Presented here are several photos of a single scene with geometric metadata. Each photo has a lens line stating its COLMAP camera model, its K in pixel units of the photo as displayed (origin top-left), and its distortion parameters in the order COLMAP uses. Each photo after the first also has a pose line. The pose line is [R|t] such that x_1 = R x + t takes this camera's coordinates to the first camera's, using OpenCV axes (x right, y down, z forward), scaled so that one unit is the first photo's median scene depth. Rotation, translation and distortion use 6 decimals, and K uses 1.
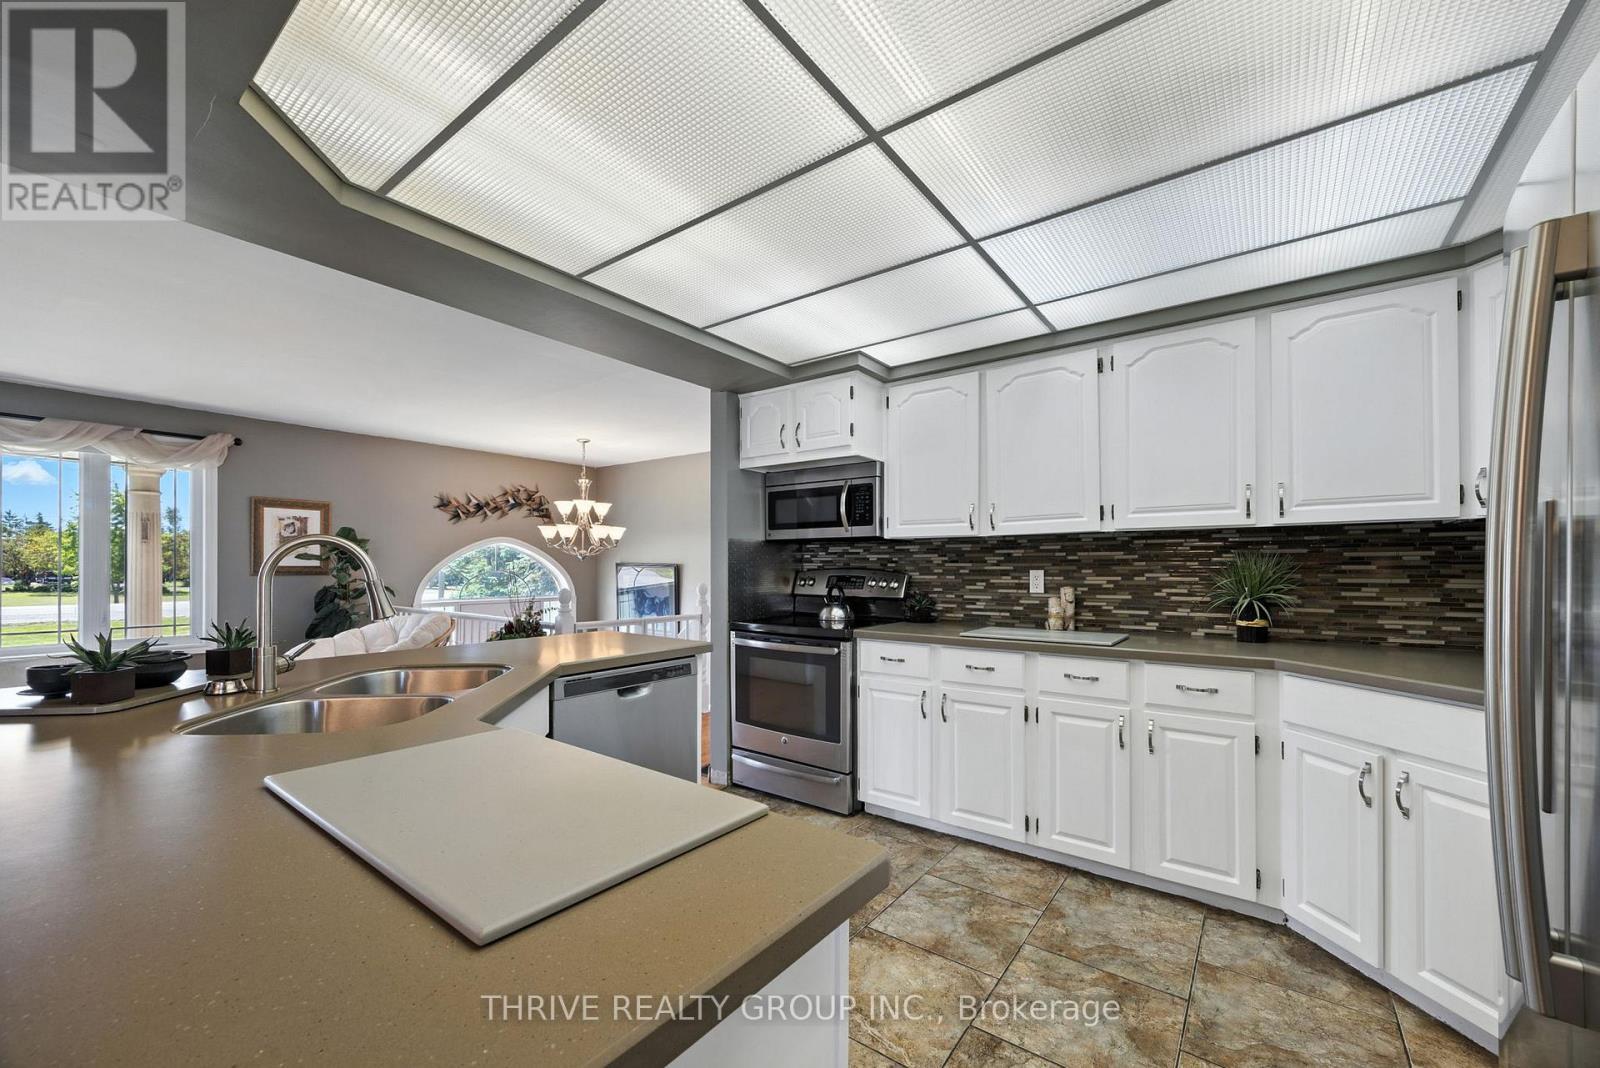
lens RADIAL K [[630.8, 0, 748.1], [0, 630.8, 561.4], [0, 0, 1]] dist [-0.001348, -0.000134]
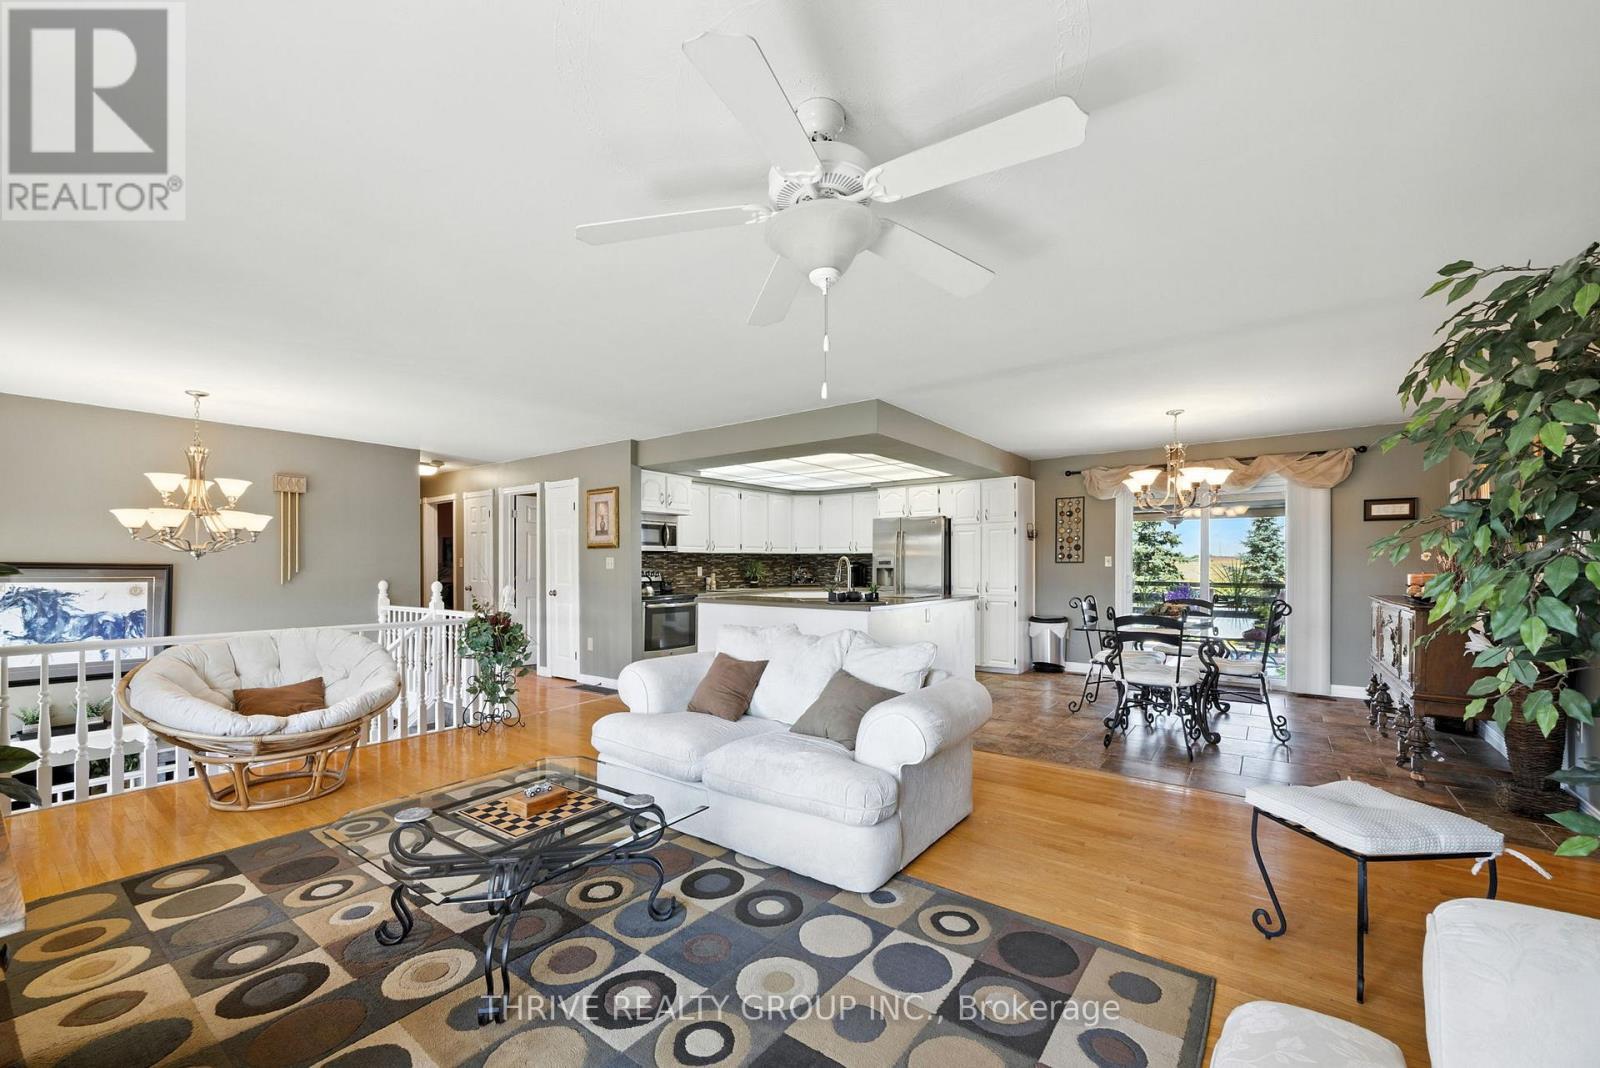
lens RADIAL K [[630.8, 0, 831.9], [0, 630.8, 562.1], [0, 0, 1]] dist [-0.001348, -0.000134]
pose [[-0.051284, 0.005041, 0.998671, -1.964439], [-0.003335, 0.999981, -0.005219, 0.006631], [-0.998679, -0.003598, -0.051266, 0.600529]]
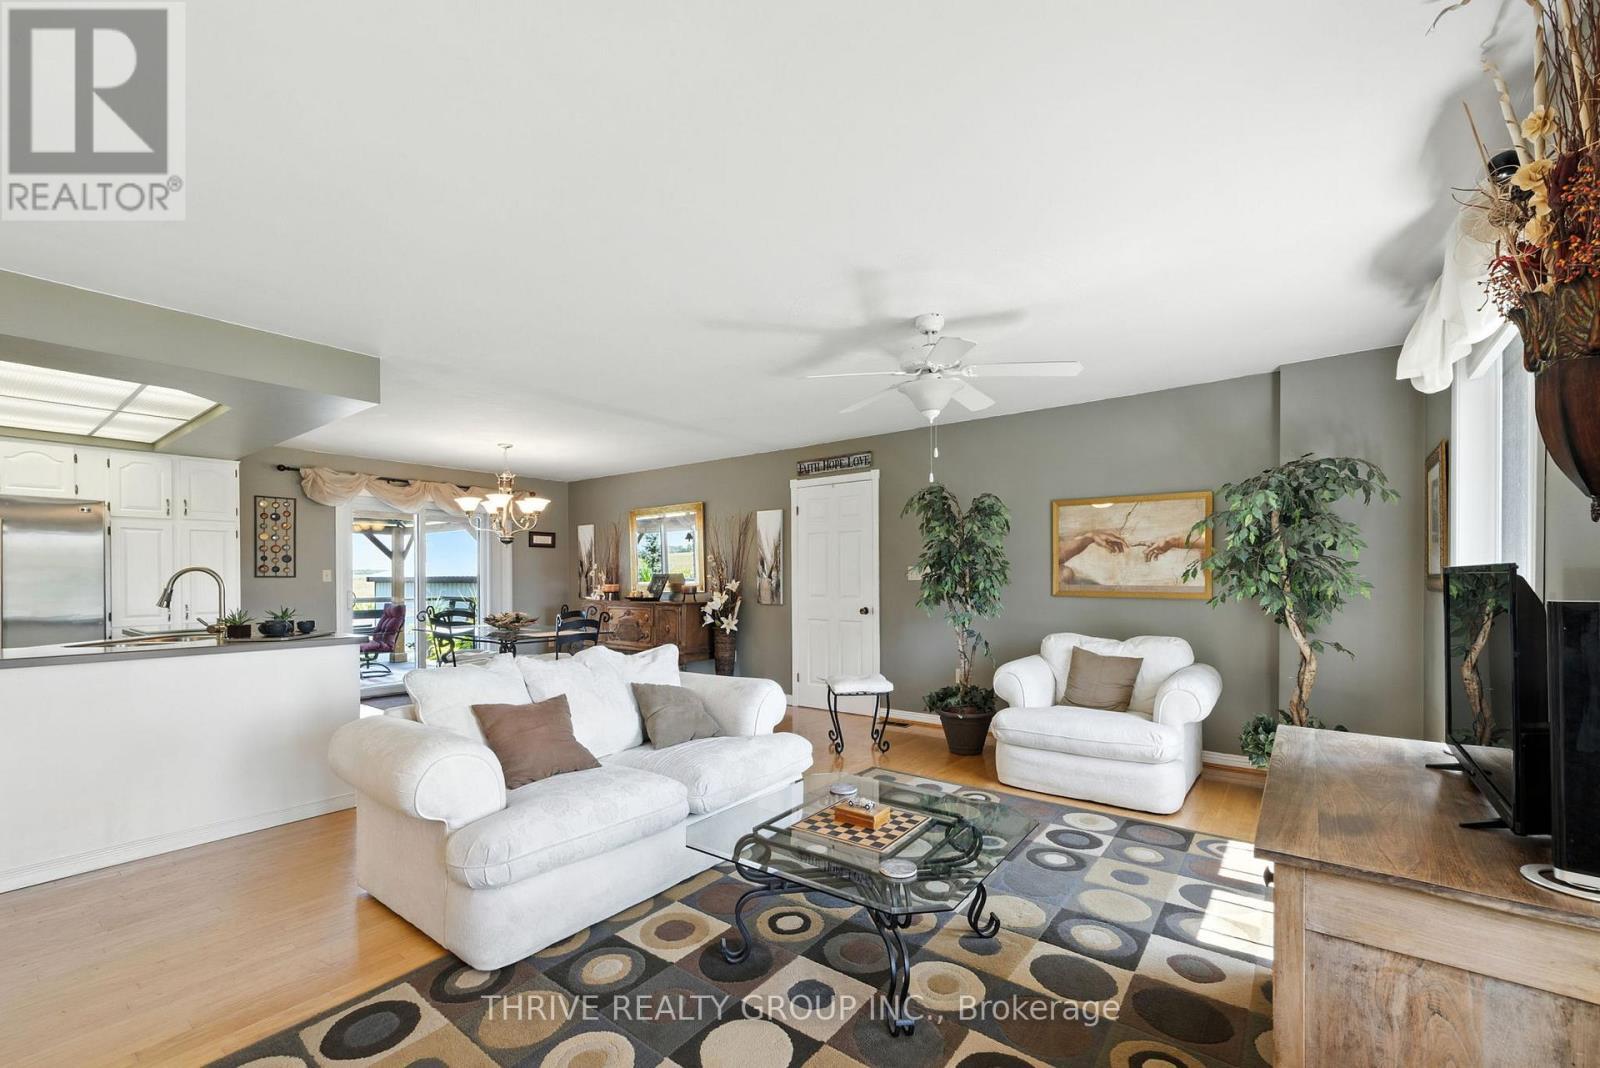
lens RADIAL K [[671.4, 0, 765.4], [0, 671.4, 580.3], [0, 0, 1]] dist [-0.003397, -0.000059]
pose [[-0.999991, 0.003496, 0.002388, -1.222750], [0.003496, 0.999994, -0.000215, 0.008519], [-0.002389, -0.000207, -0.999997, 1.533440]]
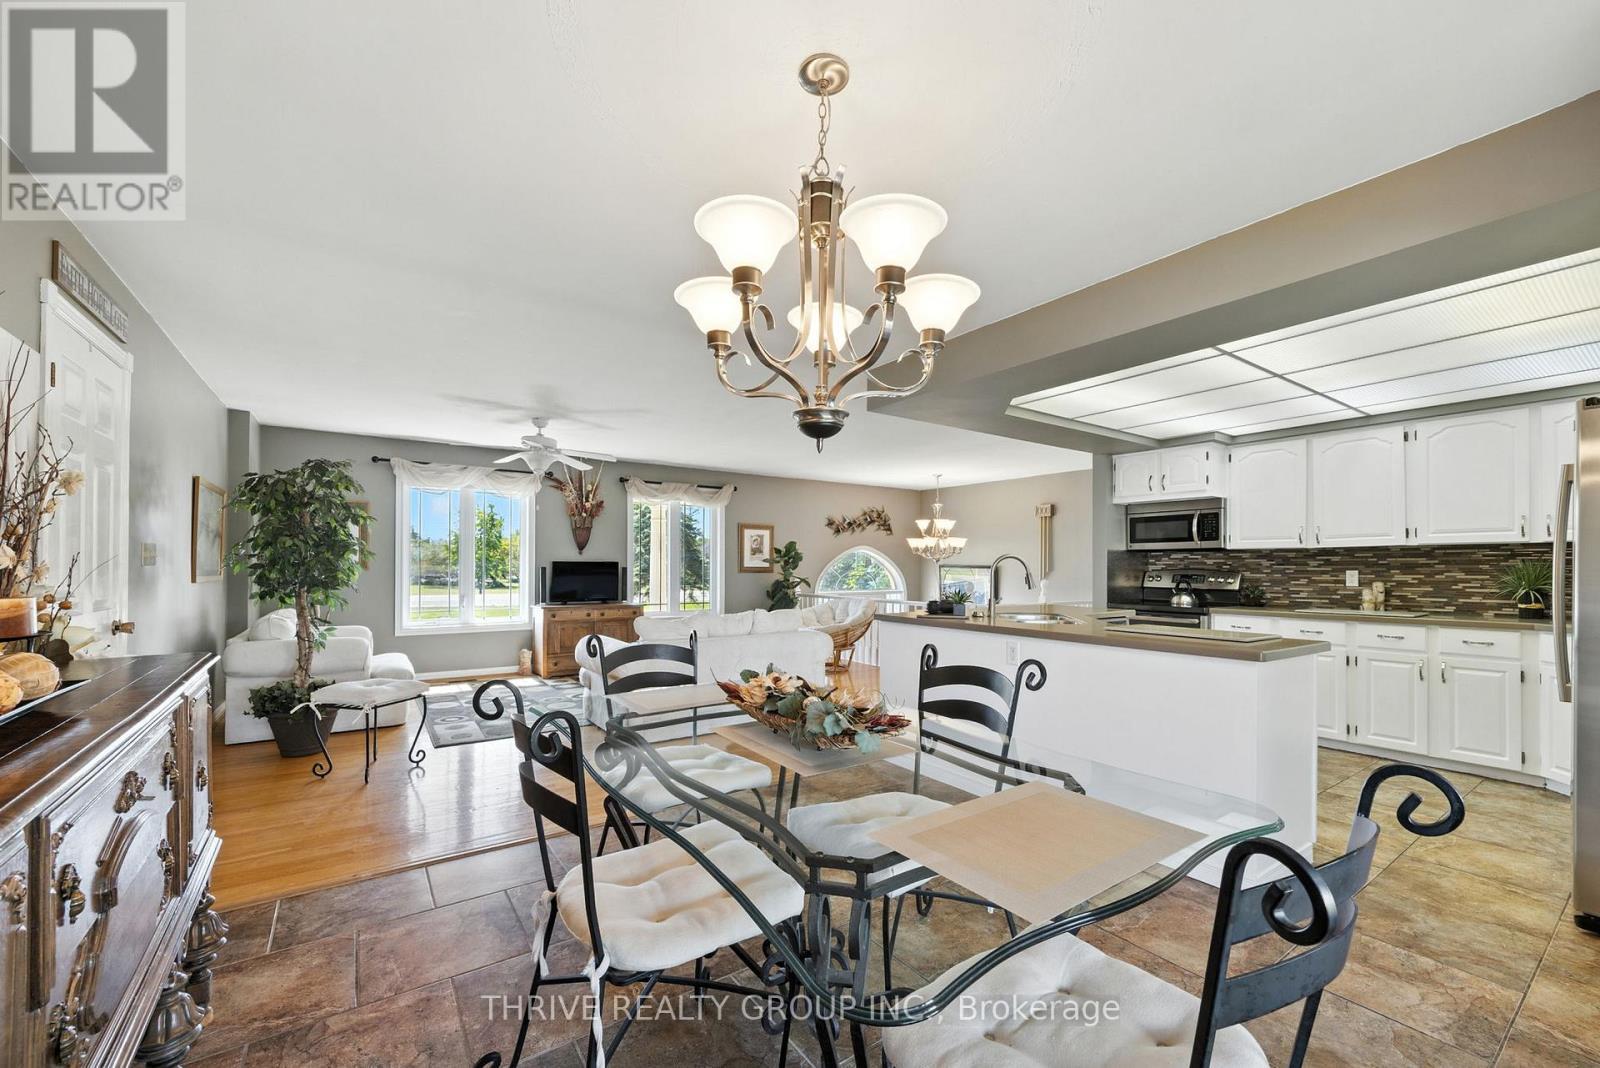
lens RADIAL K [[630.8, 0, 766.2], [0, 630.8, 564.3], [0, 0, 1]] dist [-0.001348, -0.000134]
pose [[0.957617, 0.001712, -0.288040, -0.407758], [-0.001181, 0.999997, 0.002016, -0.002074], [0.288043, -0.001590, 0.957616, -0.761265]]
